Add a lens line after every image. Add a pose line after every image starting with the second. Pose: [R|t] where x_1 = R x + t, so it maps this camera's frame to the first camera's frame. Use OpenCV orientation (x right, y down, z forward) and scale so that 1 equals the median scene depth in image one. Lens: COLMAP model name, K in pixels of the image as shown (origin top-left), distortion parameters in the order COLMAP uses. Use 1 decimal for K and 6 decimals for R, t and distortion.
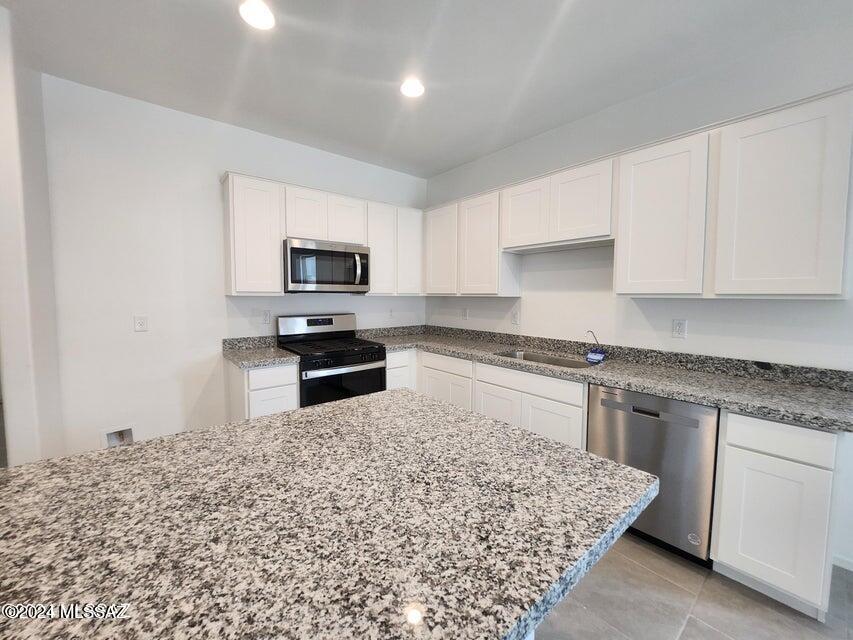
lens RADIAL K [[338.6, 0, 419.4], [0, 338.6, 314.7], [0, 0, 1]] dist [-0.016402, 0.000086]
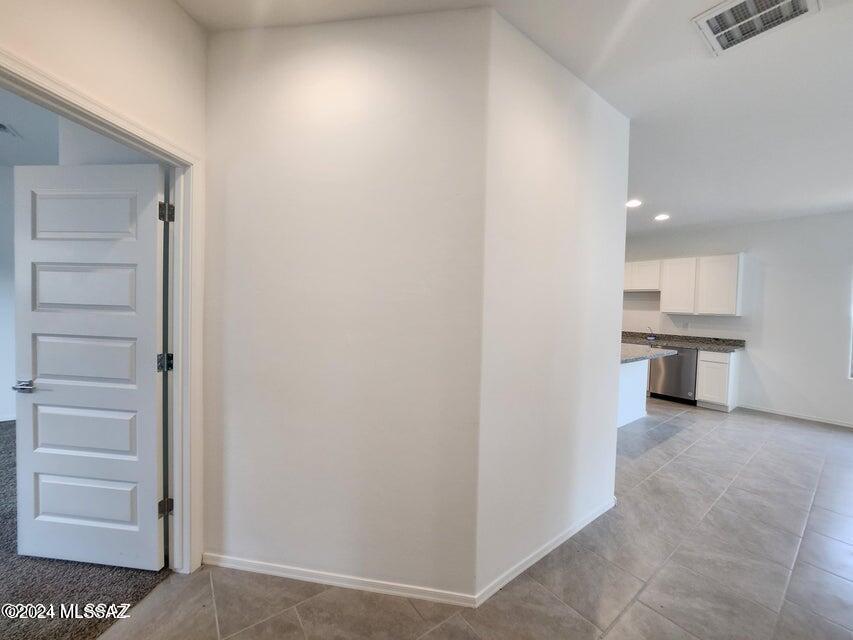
lens RADIAL K [[338.6, 0, 419.4], [0, 338.6, 314.7], [0, 0, 1]] dist [-0.016402, 0.000086]
pose [[0.998013, 0.030515, -0.055123, -1.181656], [-0.032498, 0.998843, -0.035440, 0.113452], [0.053977, 0.037161, 0.997850, -1.753198]]
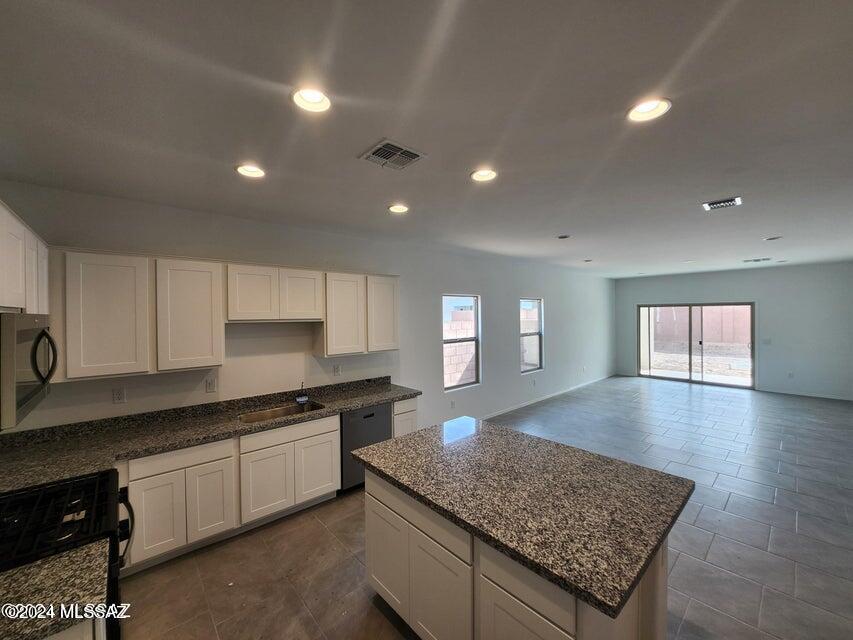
lens RADIAL K [[338.6, 0, 419.4], [0, 338.6, 314.7], [0, 0, 1]] dist [-0.016402, 0.000086]
pose [[-0.031572, -0.004944, 0.999489, -1.127291], [0.073561, 0.997264, 0.007257, -0.251744], [-0.996791, 0.073752, -0.031122, 0.620873]]
